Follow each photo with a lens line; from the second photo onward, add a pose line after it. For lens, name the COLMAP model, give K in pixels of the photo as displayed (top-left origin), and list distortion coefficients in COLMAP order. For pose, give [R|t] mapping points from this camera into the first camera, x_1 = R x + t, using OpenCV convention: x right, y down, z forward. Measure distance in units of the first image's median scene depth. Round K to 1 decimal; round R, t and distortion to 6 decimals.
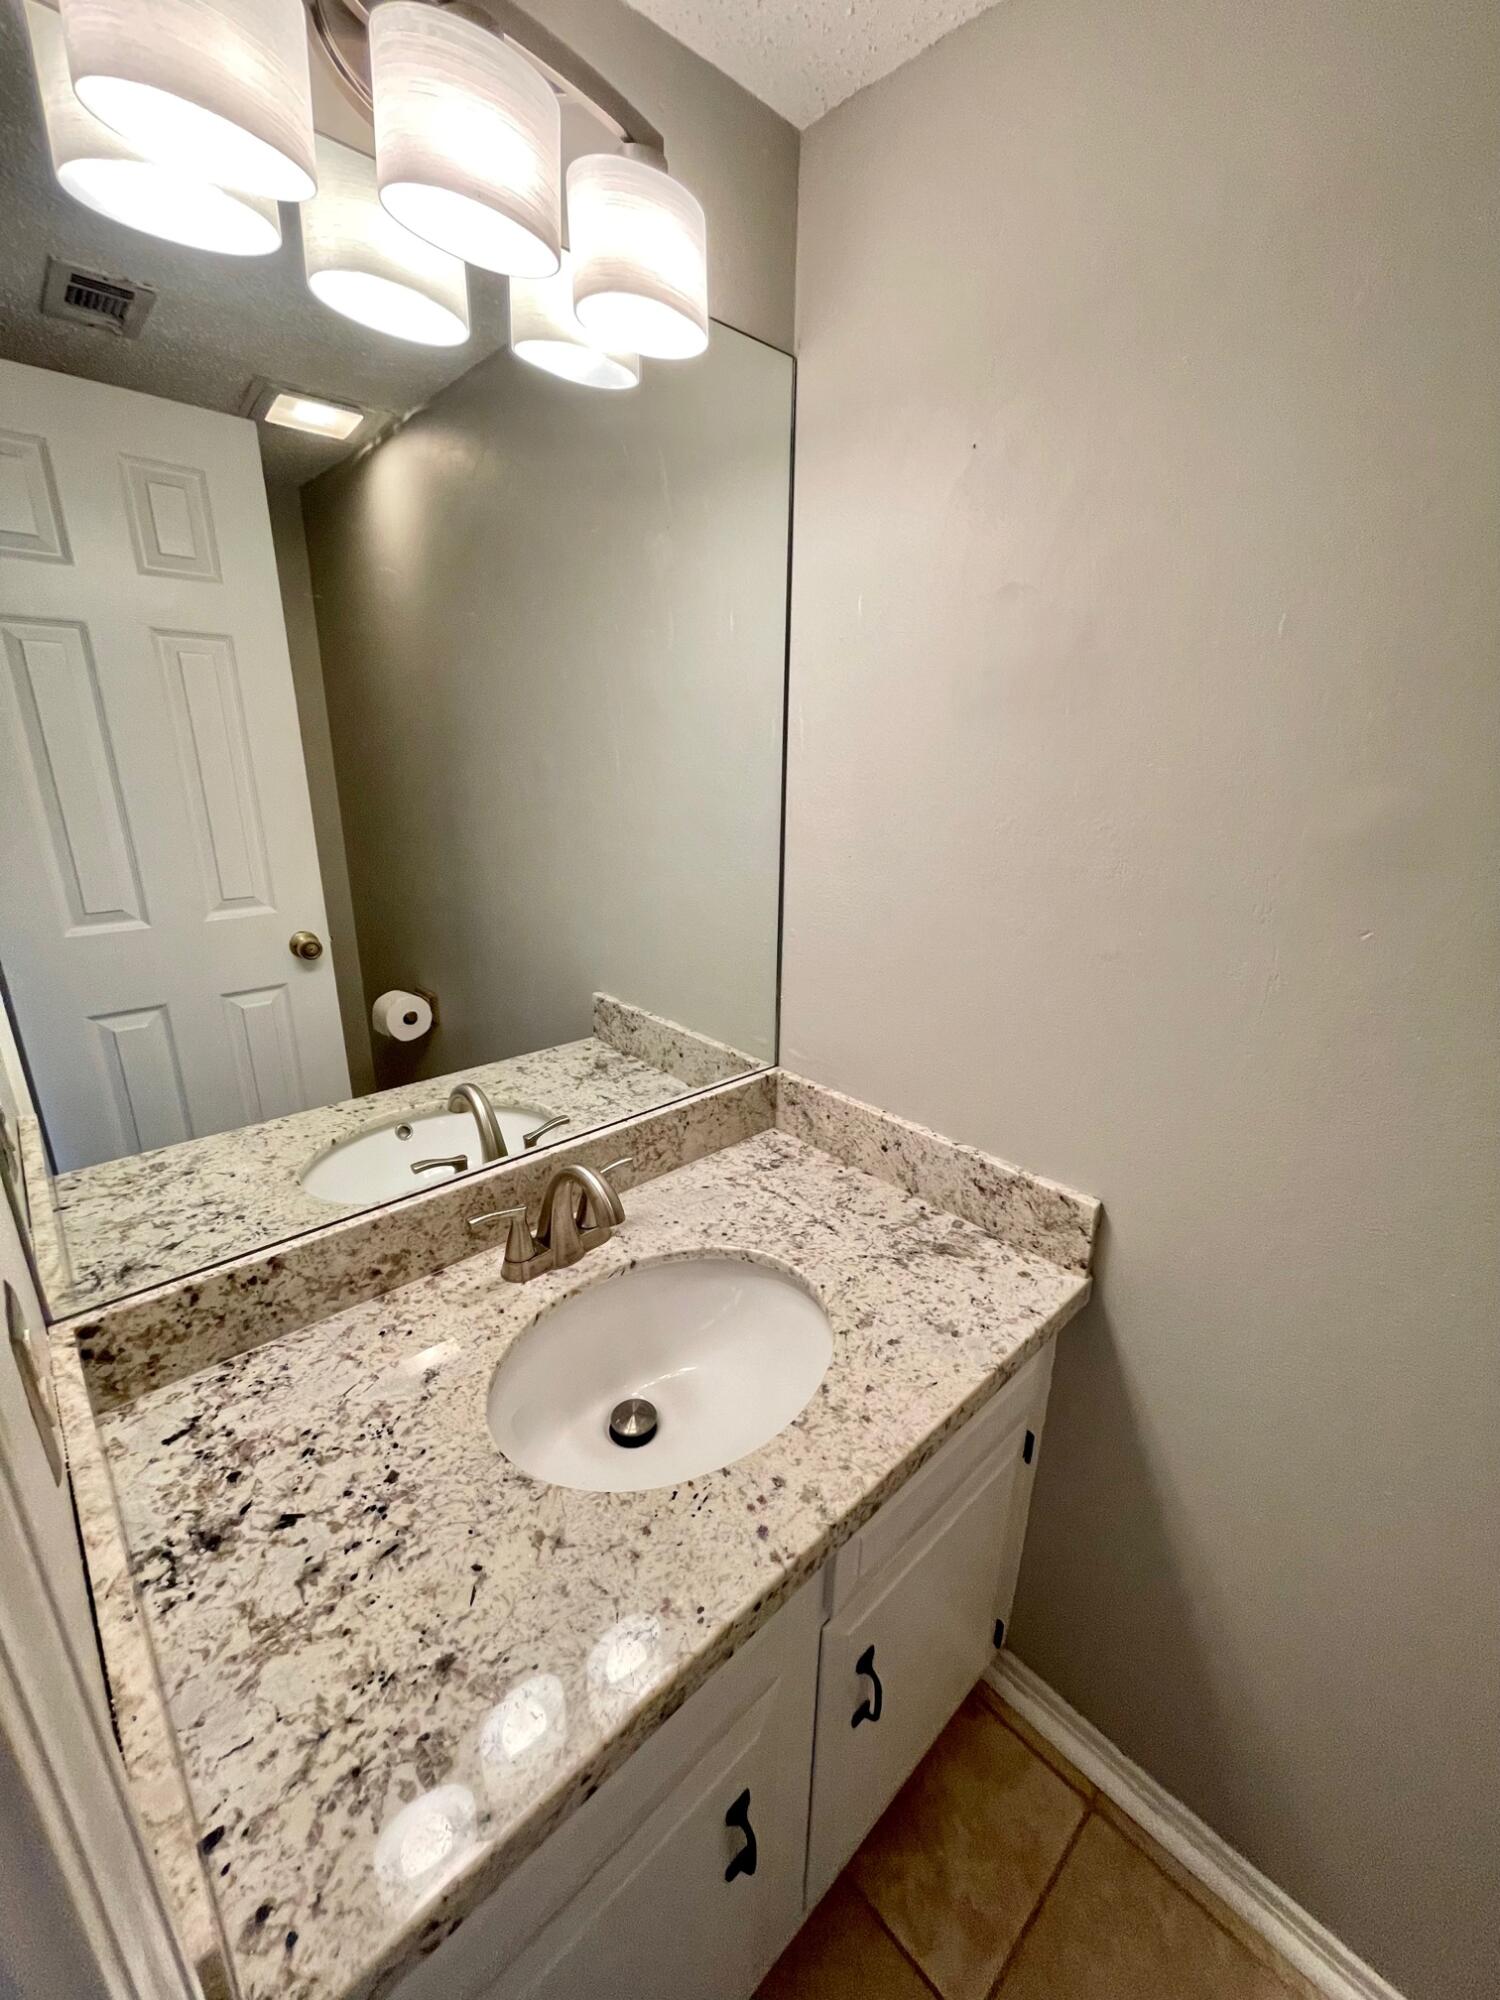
lens RADIAL K [[807.5, 0, 761.5], [0, 807.5, 993.8], [0, 0, 1]] dist [0.000967, -0.004871]
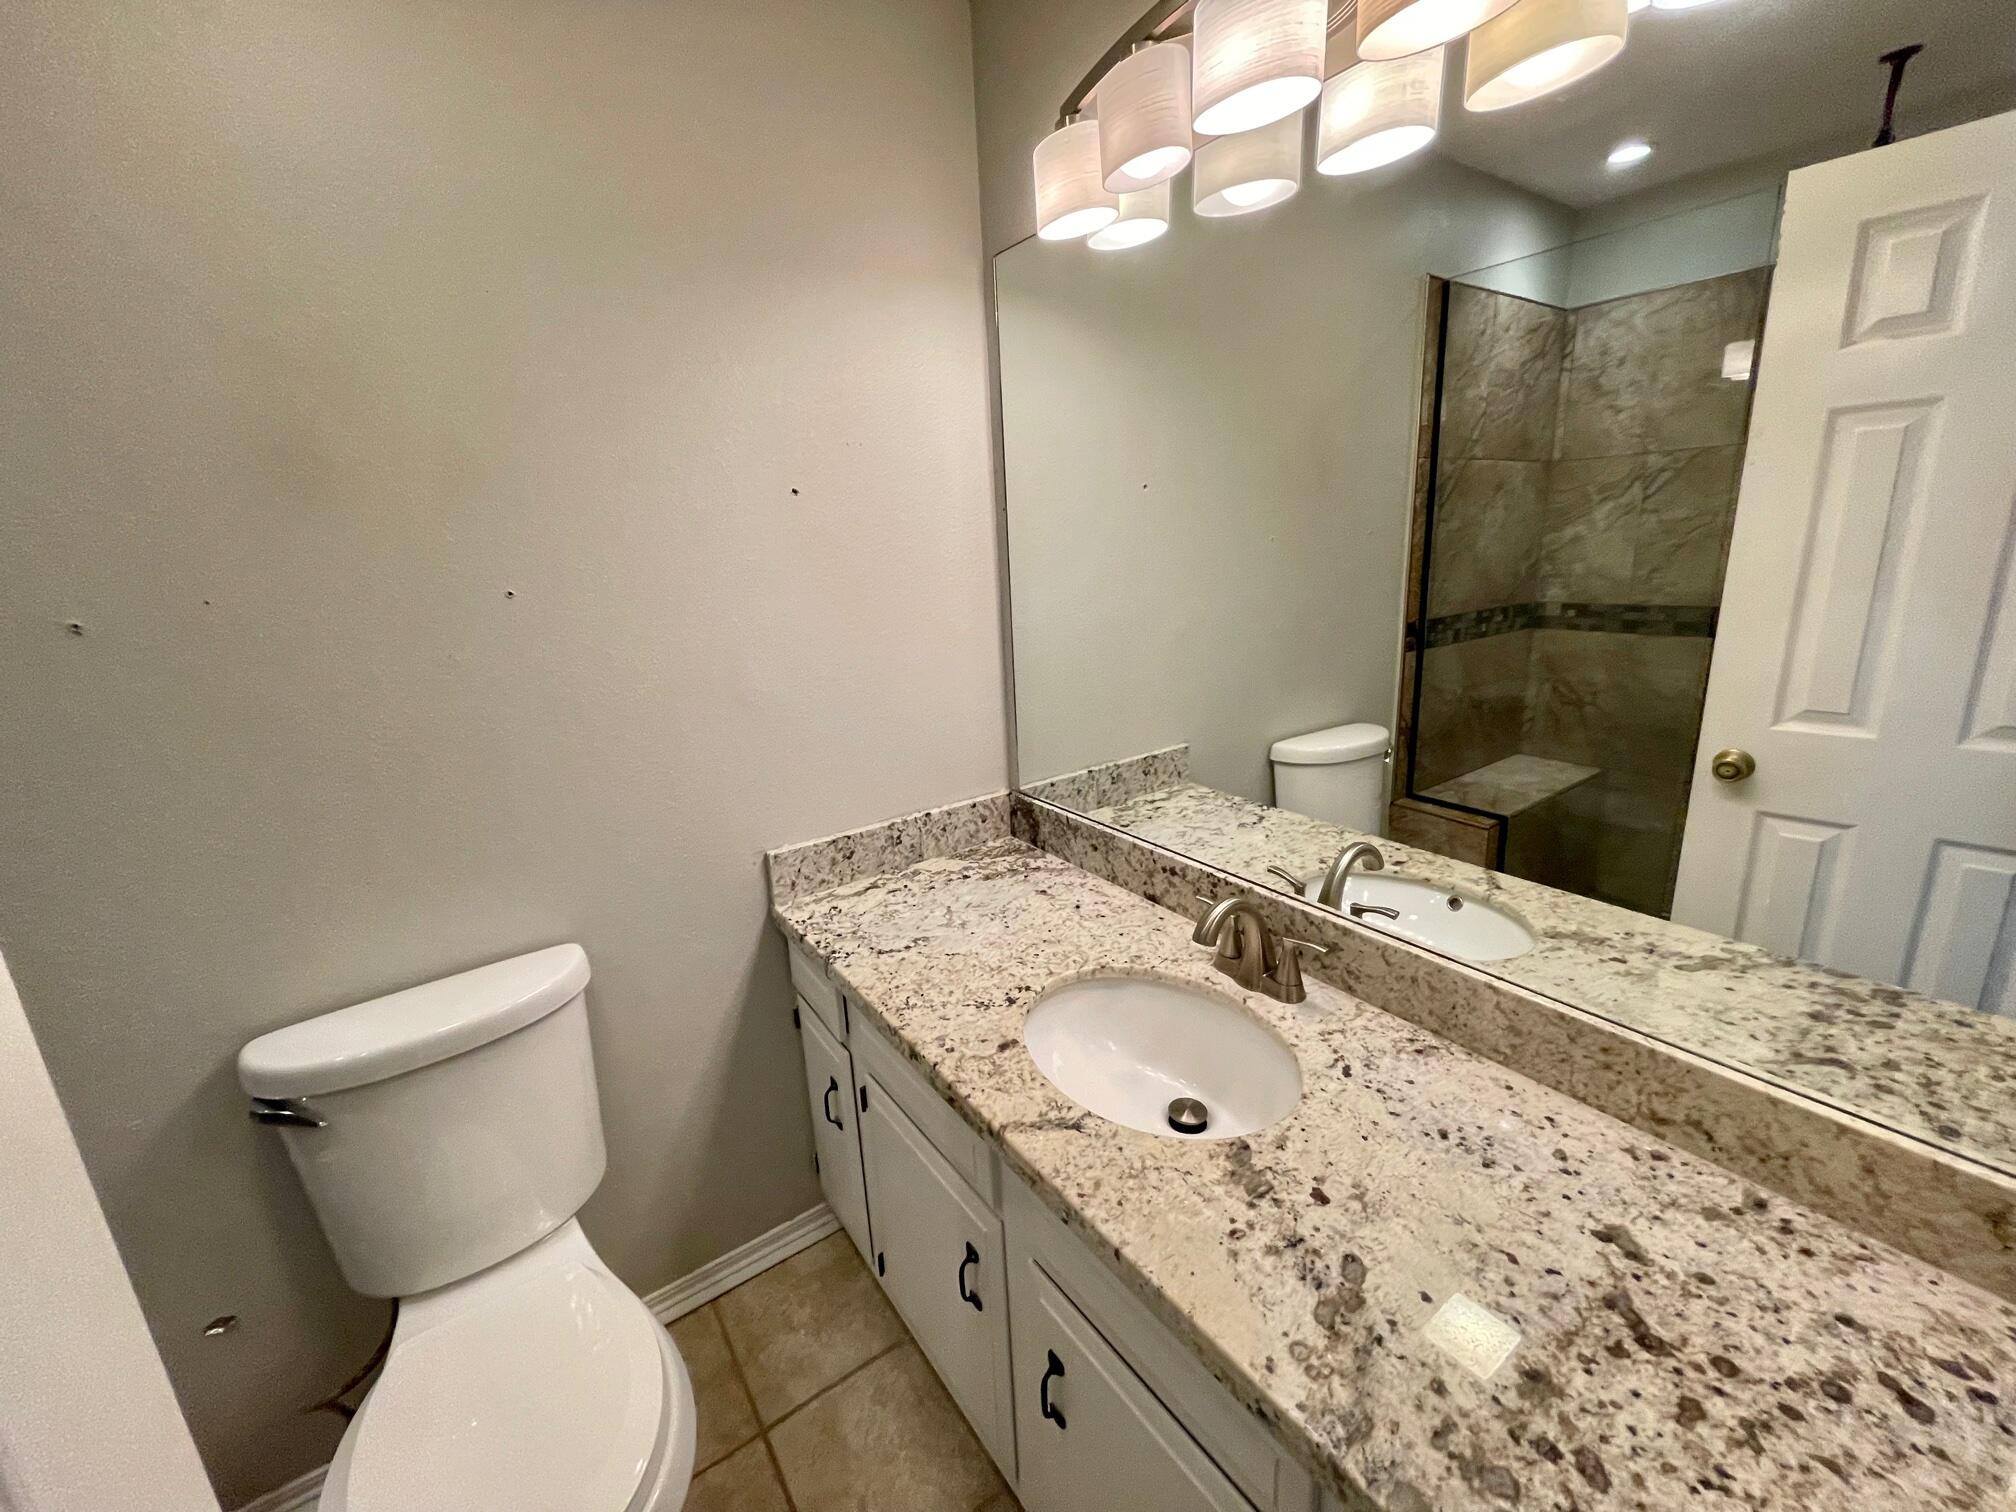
lens RADIAL K [[814.0, 0, 998.3], [0, 814.0, 746.8], [0, 0, 1]] dist [0.000967, -0.004871]
pose [[-0.158243, 0.224248, -0.961599, 0.790864], [-0.257279, 0.930865, 0.259419, -0.177188], [0.953293, 0.288450, -0.089608, 0.619652]]
